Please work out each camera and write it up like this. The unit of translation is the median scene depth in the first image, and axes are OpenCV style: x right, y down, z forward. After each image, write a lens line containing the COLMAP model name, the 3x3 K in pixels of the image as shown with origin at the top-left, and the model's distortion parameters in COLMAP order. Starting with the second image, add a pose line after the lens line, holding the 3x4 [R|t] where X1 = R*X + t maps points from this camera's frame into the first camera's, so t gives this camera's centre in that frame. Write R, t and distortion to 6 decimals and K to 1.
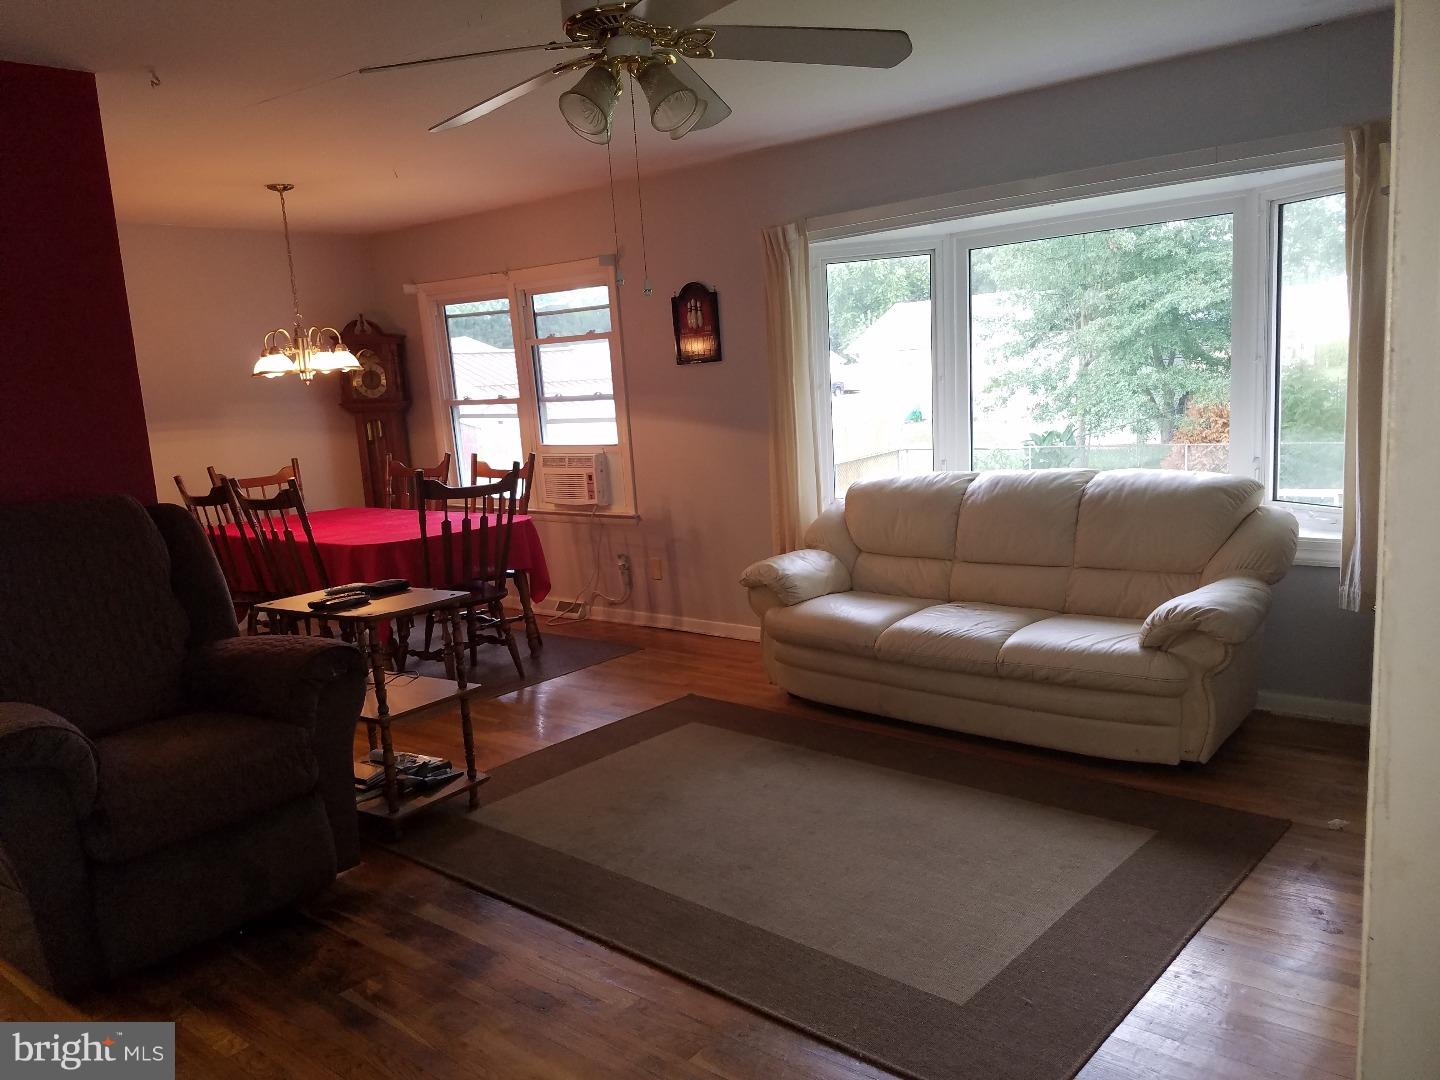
lens RADIAL K [[1103.8, 0, 718.5], [0, 1103.8, 566.3], [0, 0, 1]] dist [0.319630, -0.639289]
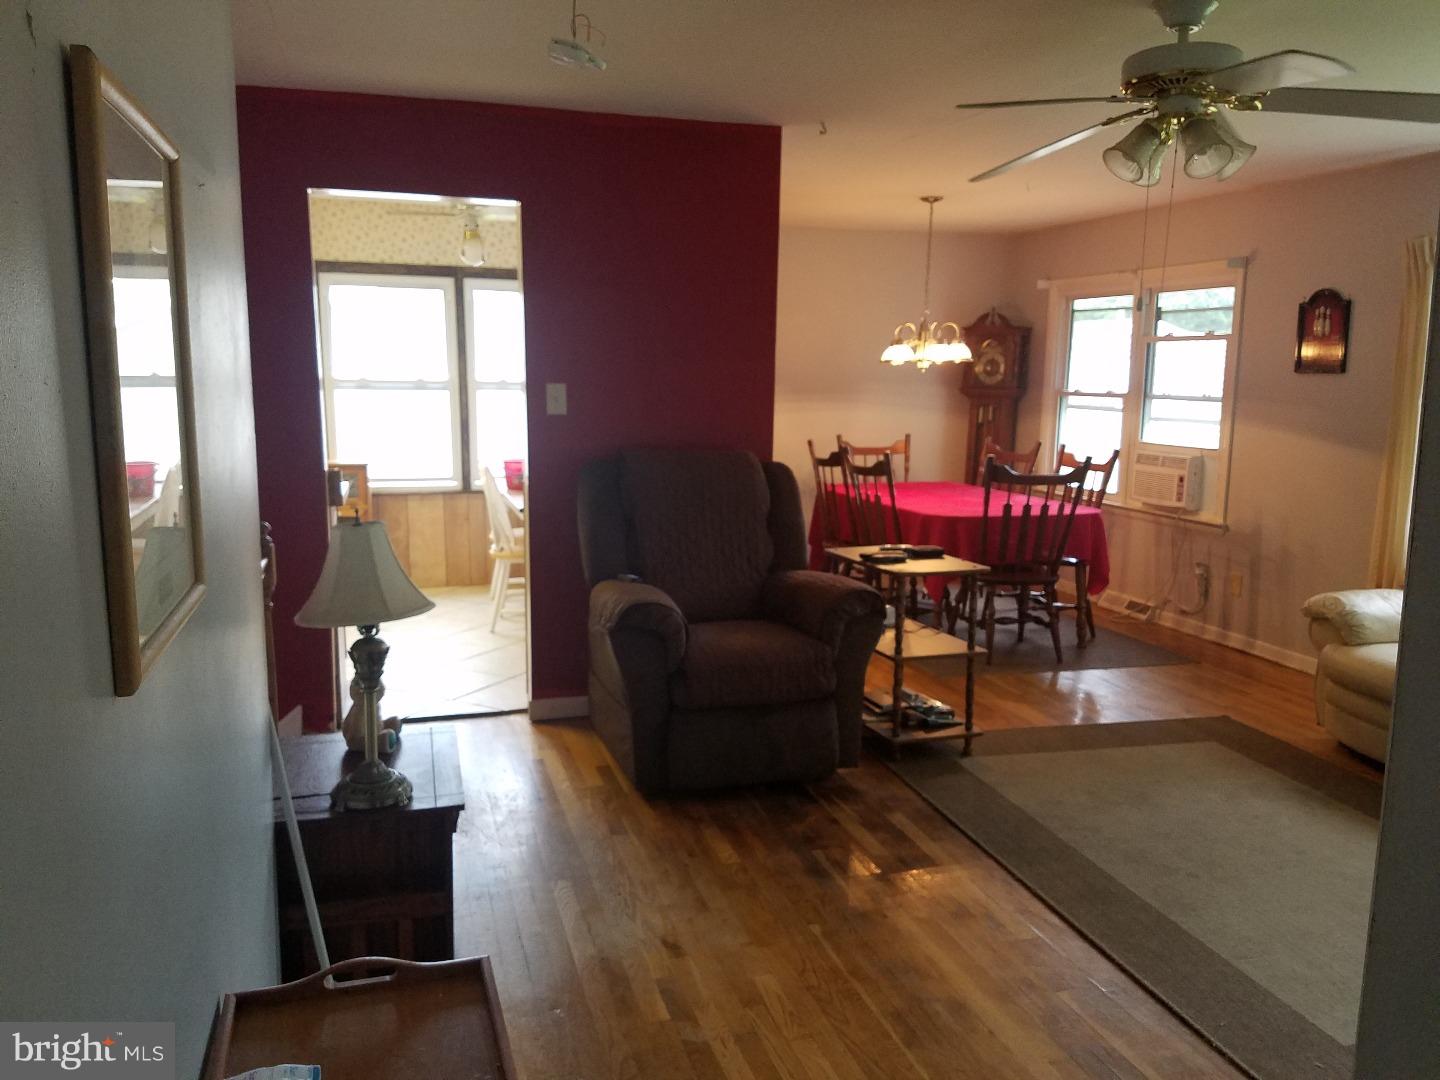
lens RADIAL K [[1103.8, 0, 718.5], [0, 1103.8, 566.3], [0, 0, 1]] dist [0.319630, -0.639289]
pose [[0.838043, 0.170485, -0.518284, 0.090884], [-0.161466, 0.984873, 0.062882, -0.003426], [0.521165, 0.030988, 0.852893, -0.073042]]
